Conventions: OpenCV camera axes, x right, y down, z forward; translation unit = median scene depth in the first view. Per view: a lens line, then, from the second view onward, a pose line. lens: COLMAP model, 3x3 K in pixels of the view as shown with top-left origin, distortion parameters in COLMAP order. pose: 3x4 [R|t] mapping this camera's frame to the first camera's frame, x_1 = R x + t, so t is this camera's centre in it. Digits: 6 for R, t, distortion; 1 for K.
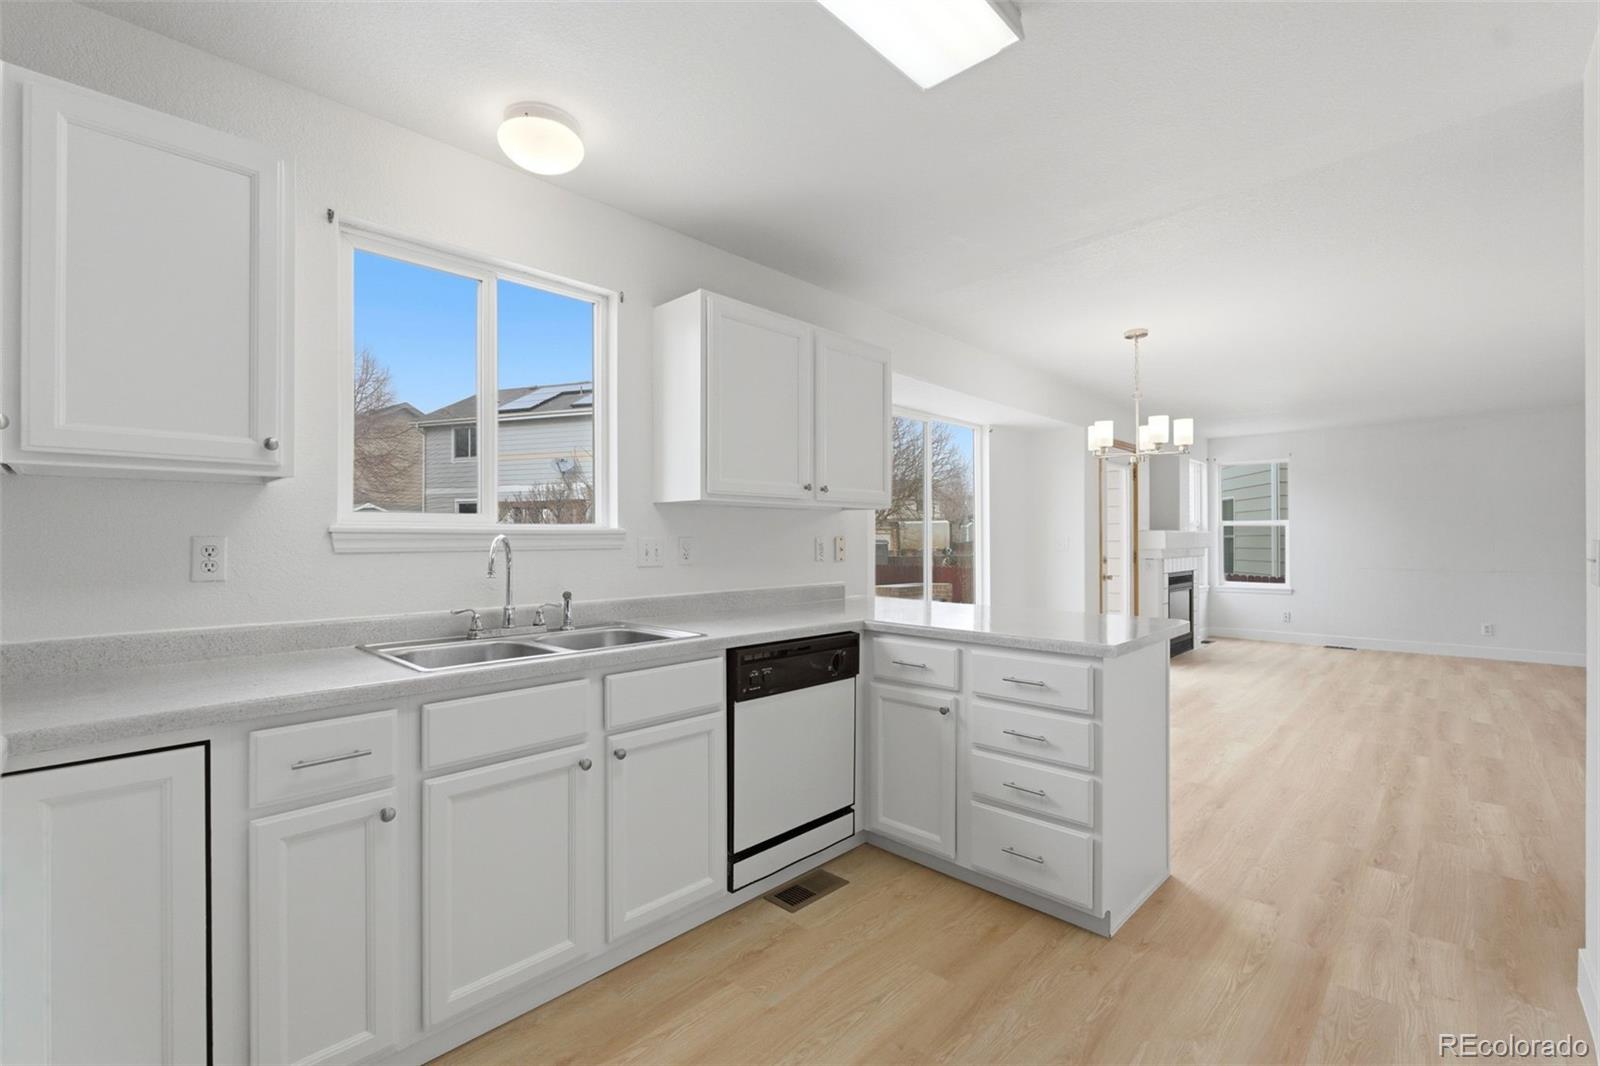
lens RADIAL K [[726.1, 0, 797.1], [0, 726.1, 535.0], [0, 0, 1]] dist [-0.000921, -0.000153]
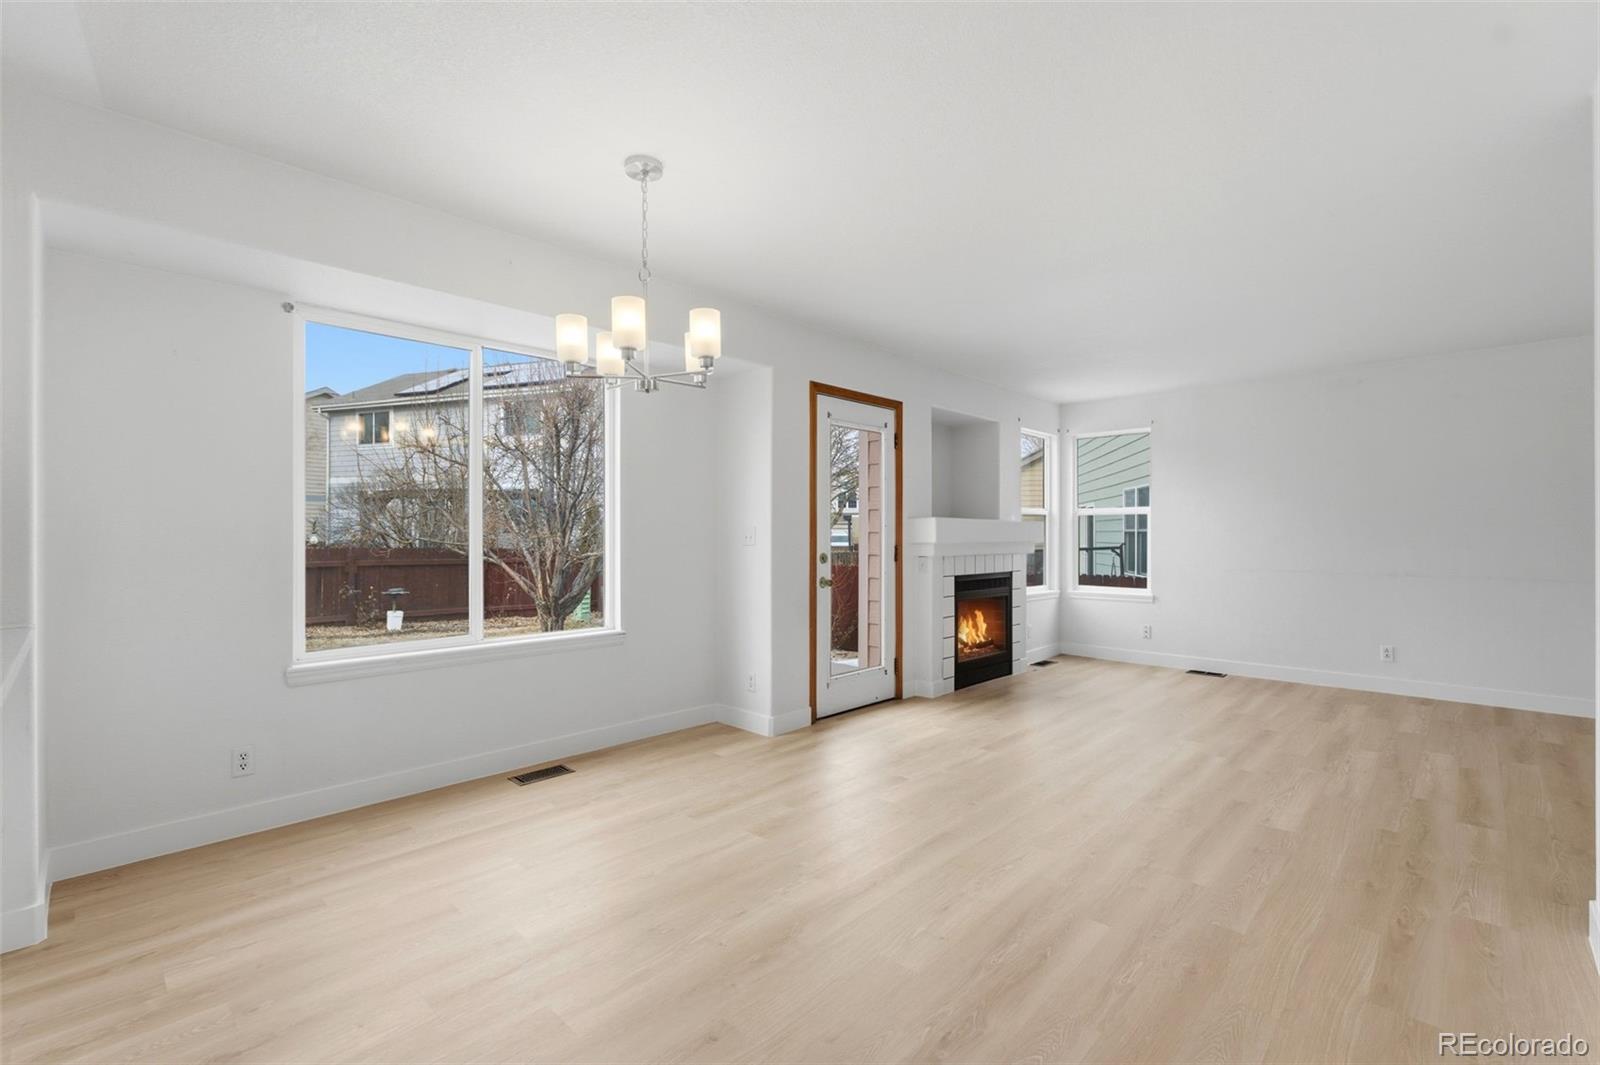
lens RADIAL K [[726.1, 0, 802.7], [0, 726.1, 531.7], [0, 0, 1]] dist [-0.000921, -0.000153]
pose [[0.999951, 0.002370, -0.009636, 0.314623], [-0.002348, 0.999995, 0.002288, 0.005292], [0.009641, -0.002266, 0.999951, 0.222464]]
